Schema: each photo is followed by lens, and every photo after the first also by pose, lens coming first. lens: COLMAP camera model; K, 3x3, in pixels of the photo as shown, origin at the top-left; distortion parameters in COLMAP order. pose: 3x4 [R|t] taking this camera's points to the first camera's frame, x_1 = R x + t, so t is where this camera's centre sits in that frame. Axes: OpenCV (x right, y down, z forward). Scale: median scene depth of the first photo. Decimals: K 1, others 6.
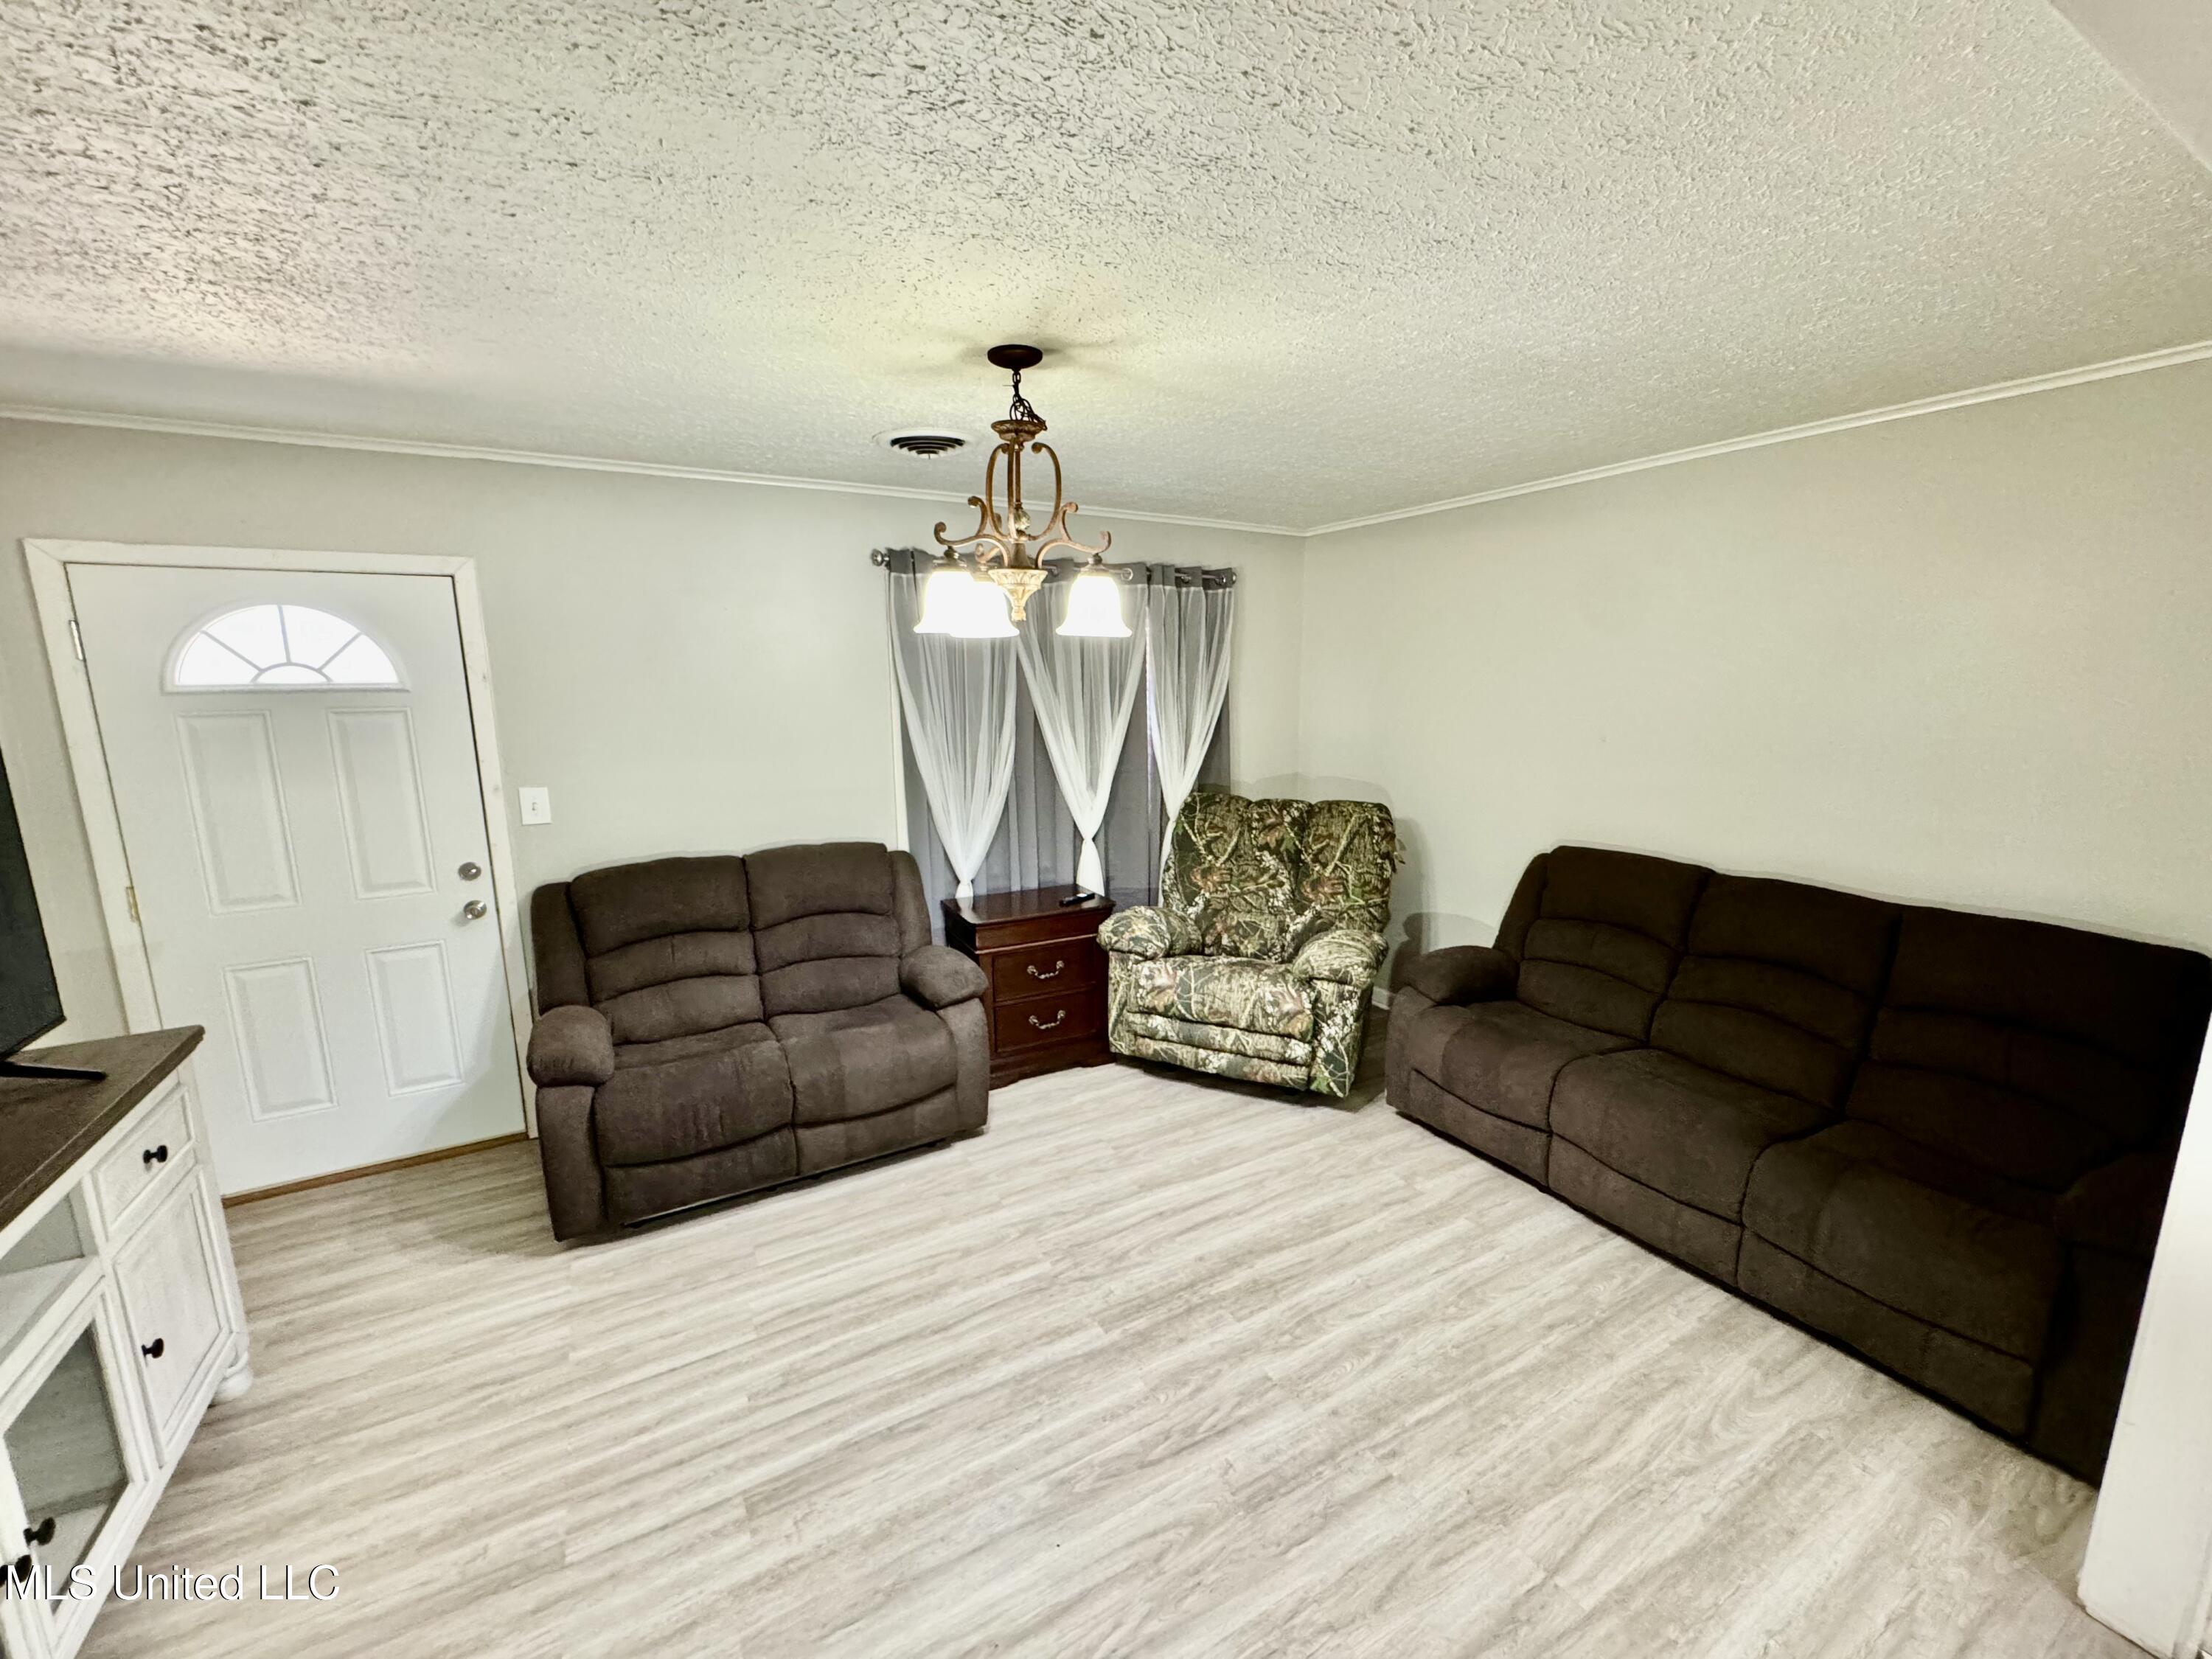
lens RADIAL K [[882.0, 0, 1103.8], [0, 882.0, 832.8], [0, 0, 1]] dist [-0.001045, -0.000145]
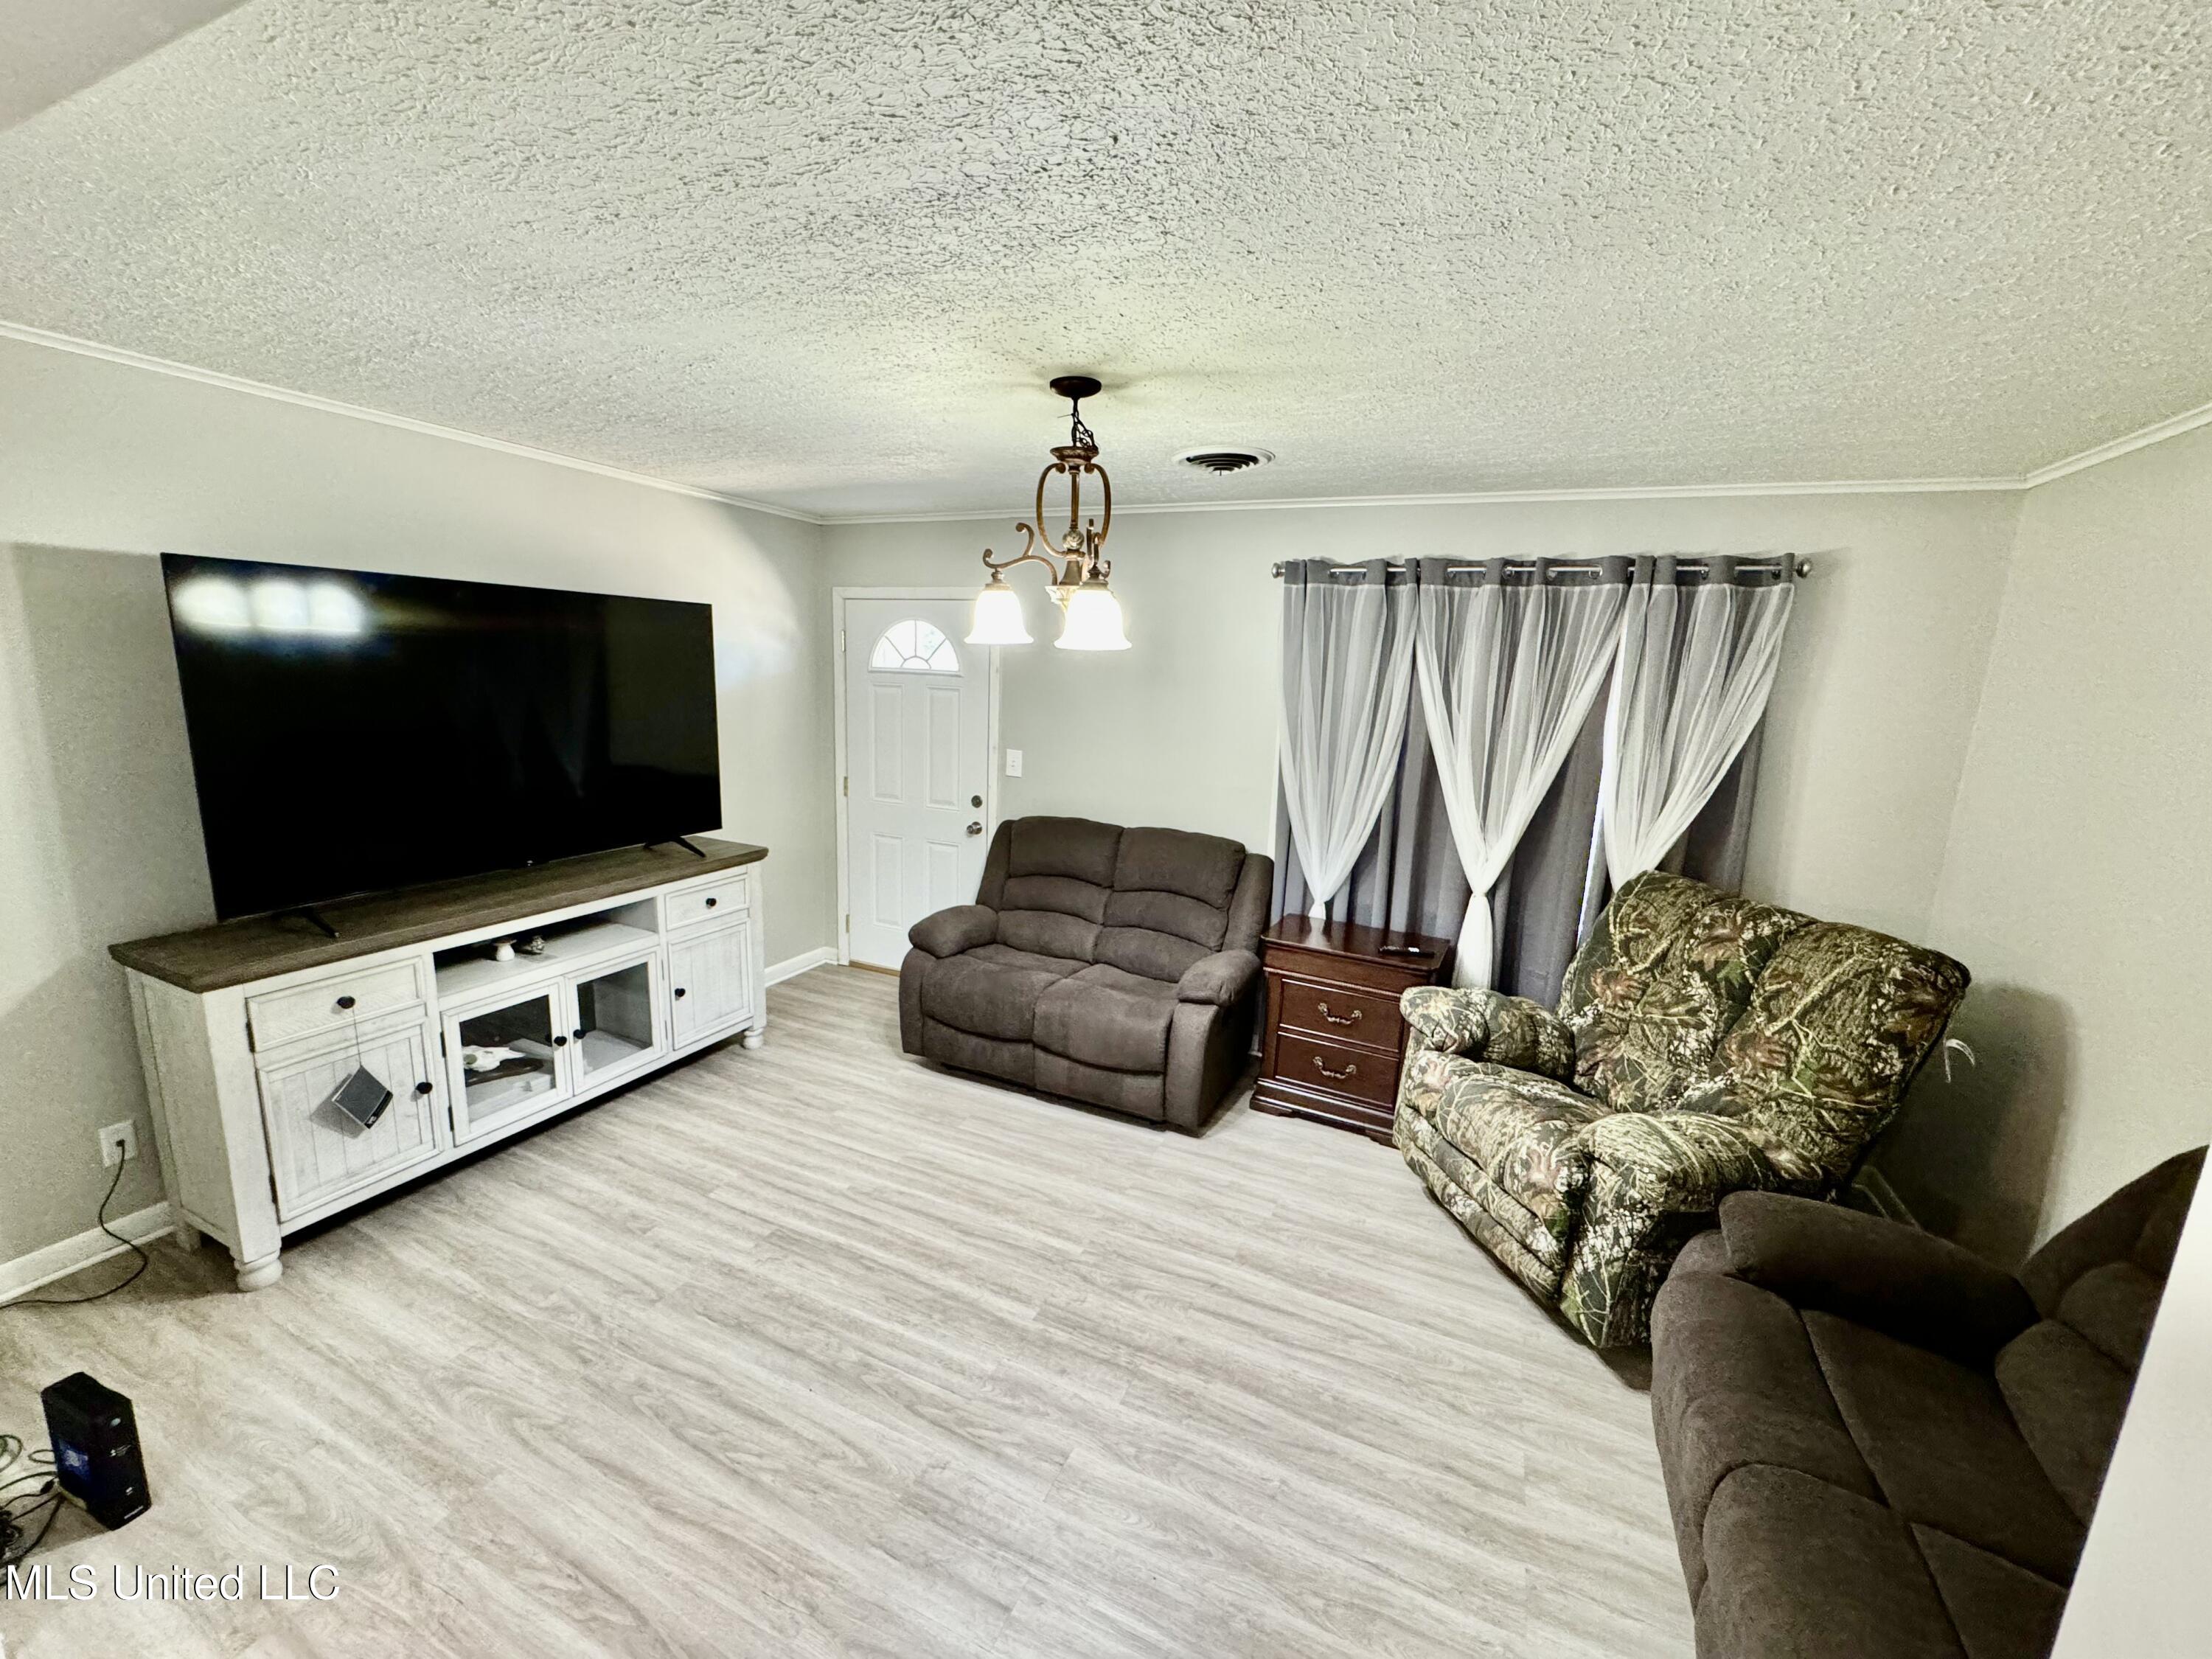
lens RADIAL K [[882.0, 0, 1105.4], [0, 882.0, 831.6], [0, 0, 1]] dist [-0.001045, -0.000145]
pose [[0.583213, 0.182560, -0.791540, 0.513204], [-0.193088, 0.977646, 0.083215, -0.063179], [0.789037, 0.104304, 0.605426, 0.256577]]
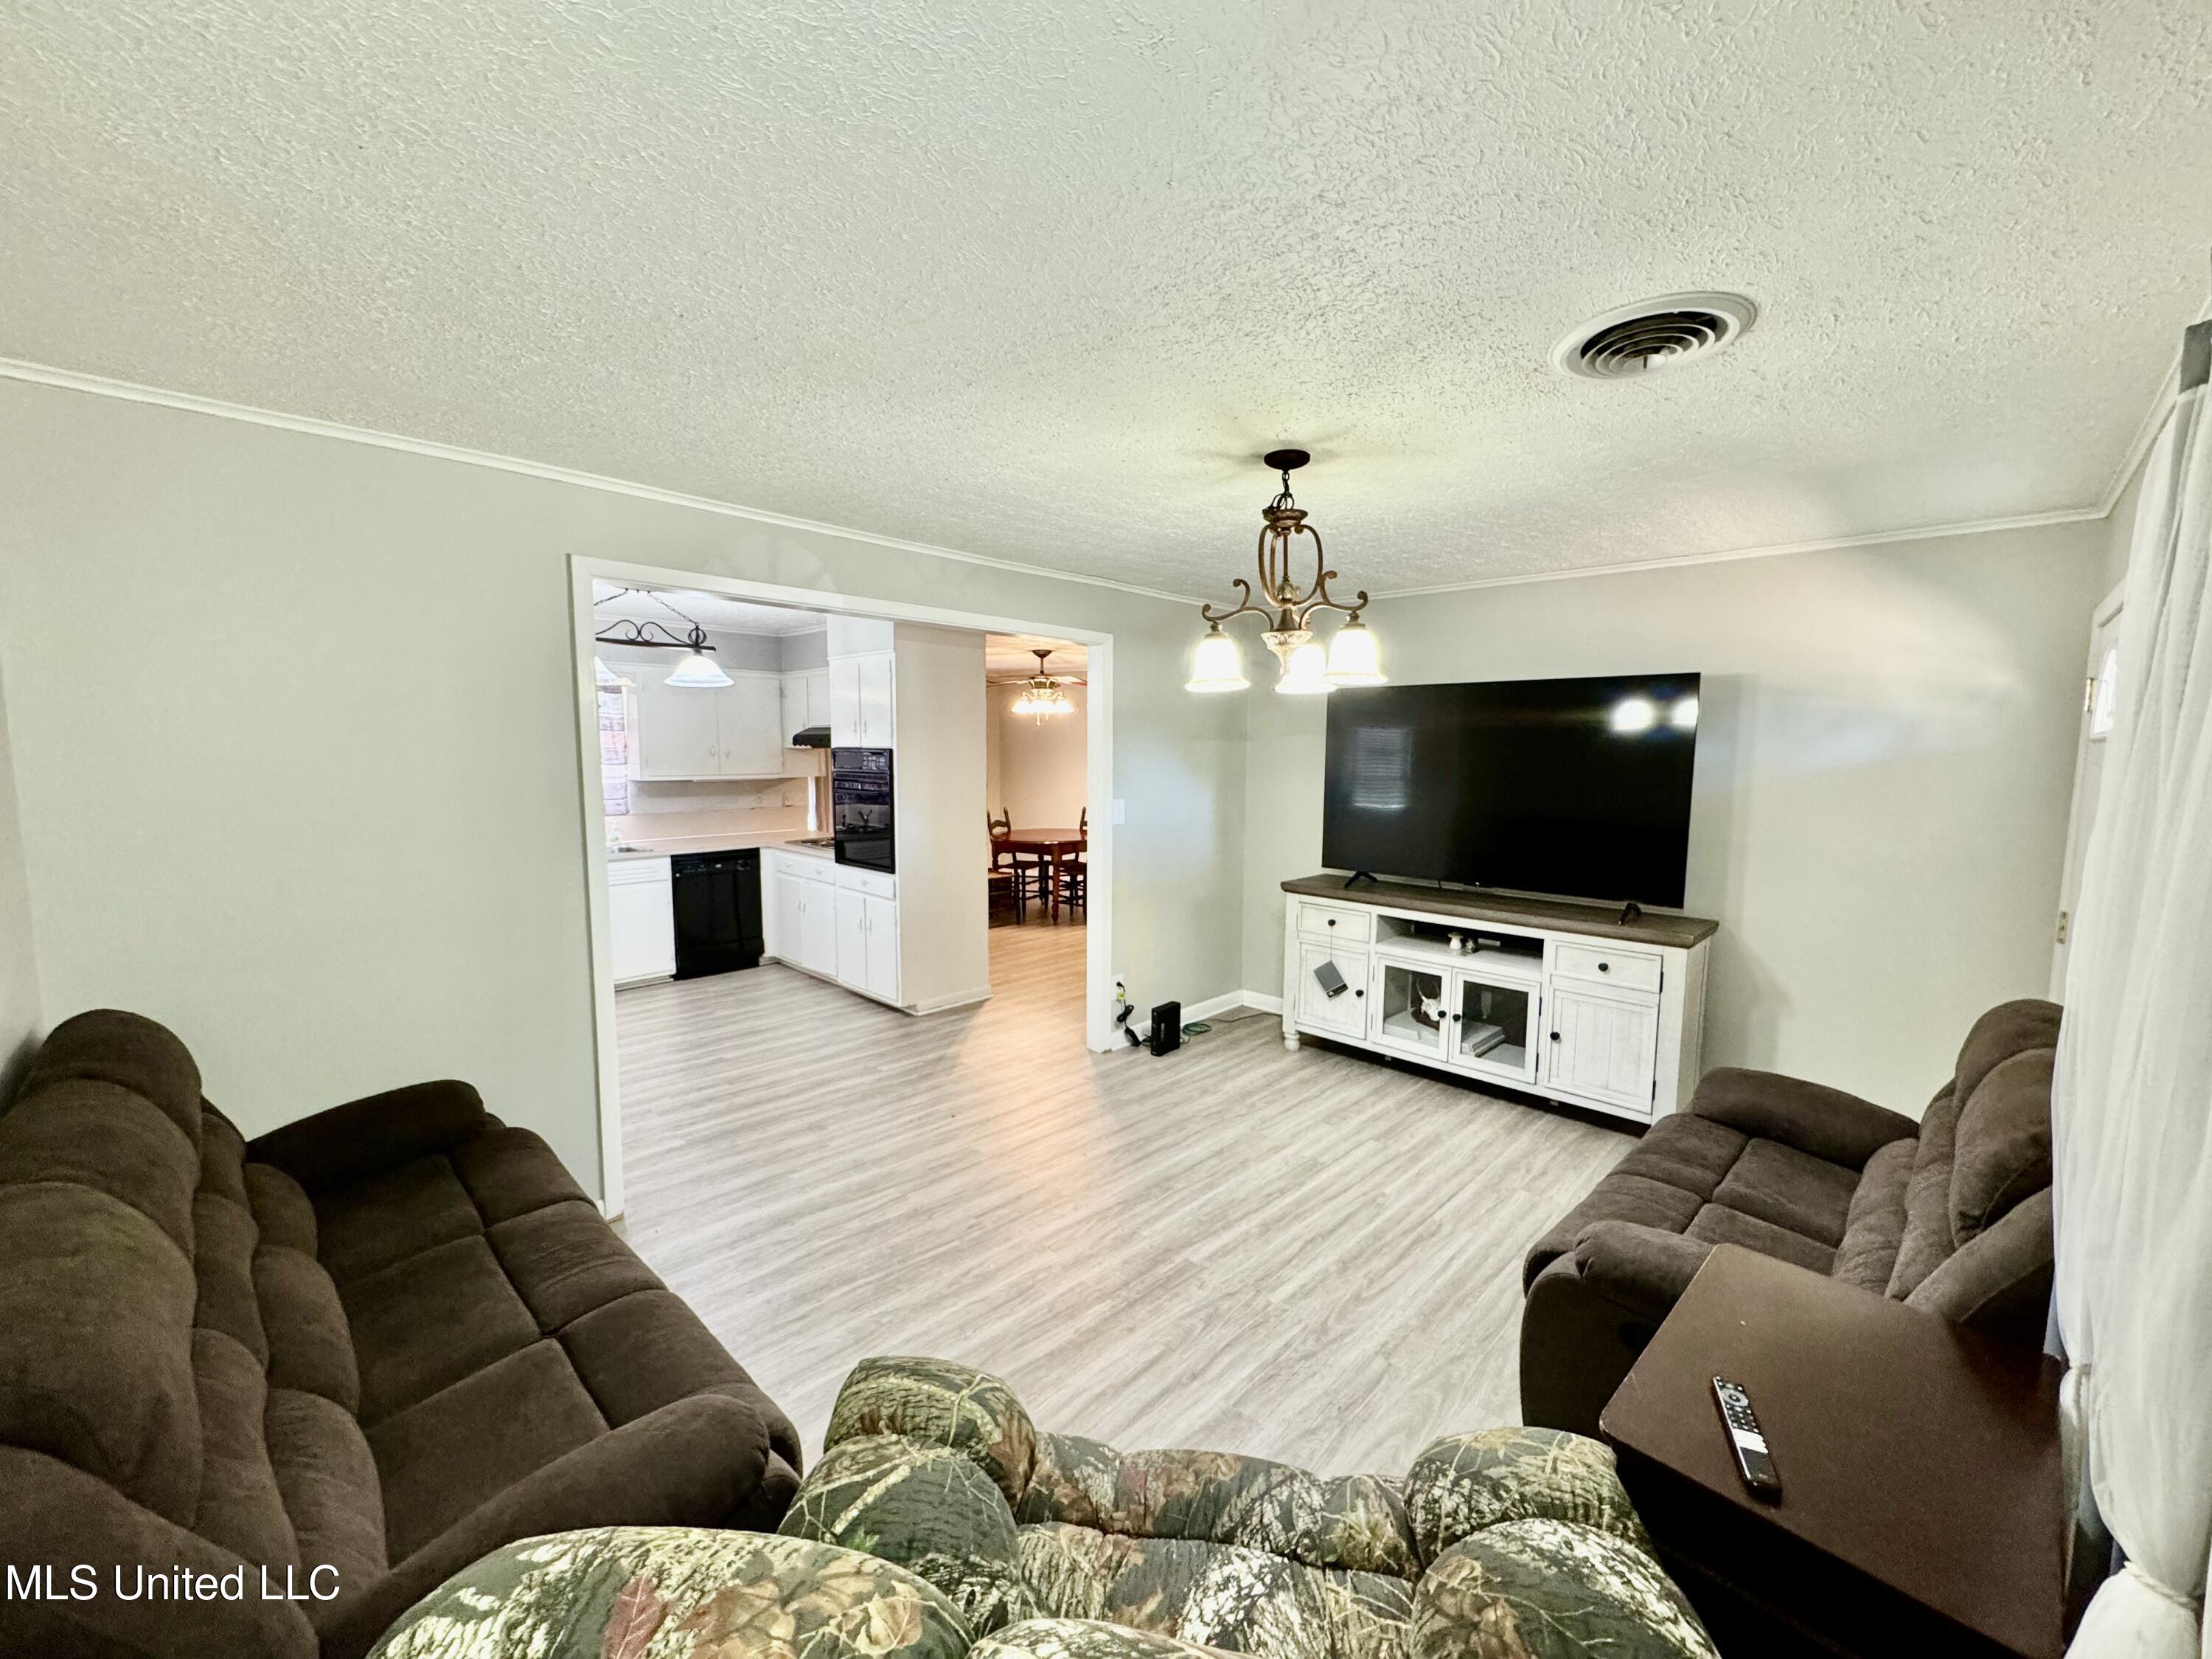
lens RADIAL K [[882.0, 0, 1101.8], [0, 882.0, 831.6], [0, 0, 1]] dist [-0.001045, -0.000145]
pose [[-0.961741, 0.029261, -0.272394, 0.288341], [-0.048885, 0.959994, 0.275722, -0.220905], [0.269565, 0.278489, -0.921835, 1.292840]]
